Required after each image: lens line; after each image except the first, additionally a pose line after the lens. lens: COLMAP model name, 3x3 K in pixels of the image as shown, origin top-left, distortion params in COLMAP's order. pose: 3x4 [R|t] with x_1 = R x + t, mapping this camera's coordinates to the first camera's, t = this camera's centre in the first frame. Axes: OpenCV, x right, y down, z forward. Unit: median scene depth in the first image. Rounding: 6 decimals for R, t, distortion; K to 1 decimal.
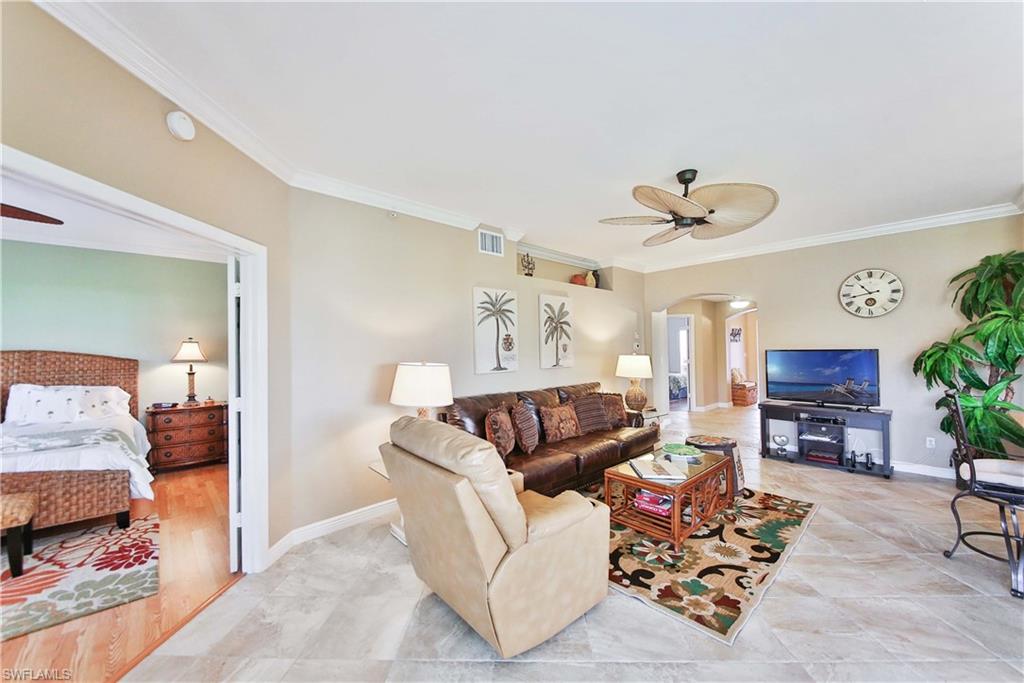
lens RADIAL K [[383.6, 0, 508.7], [0, 383.6, 339.9], [0, 0, 1]] dist [0.013936, -0.012050]
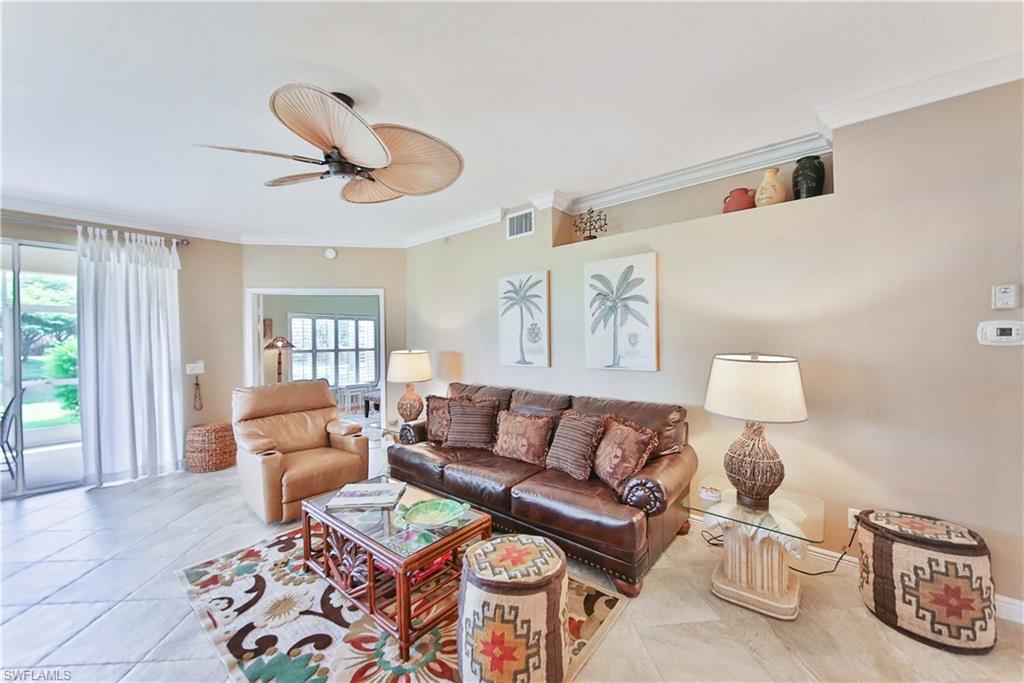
lens RADIAL K [[383.6, 0, 508.7], [0, 383.6, 339.9], [0, 0, 1]] dist [0.013936, -0.012050]
pose [[0.127167, 0.008347, -0.991846, 0.871992], [0.029713, 0.999484, 0.012221, 0.010498], [0.991436, -0.031025, 0.126853, 0.863178]]
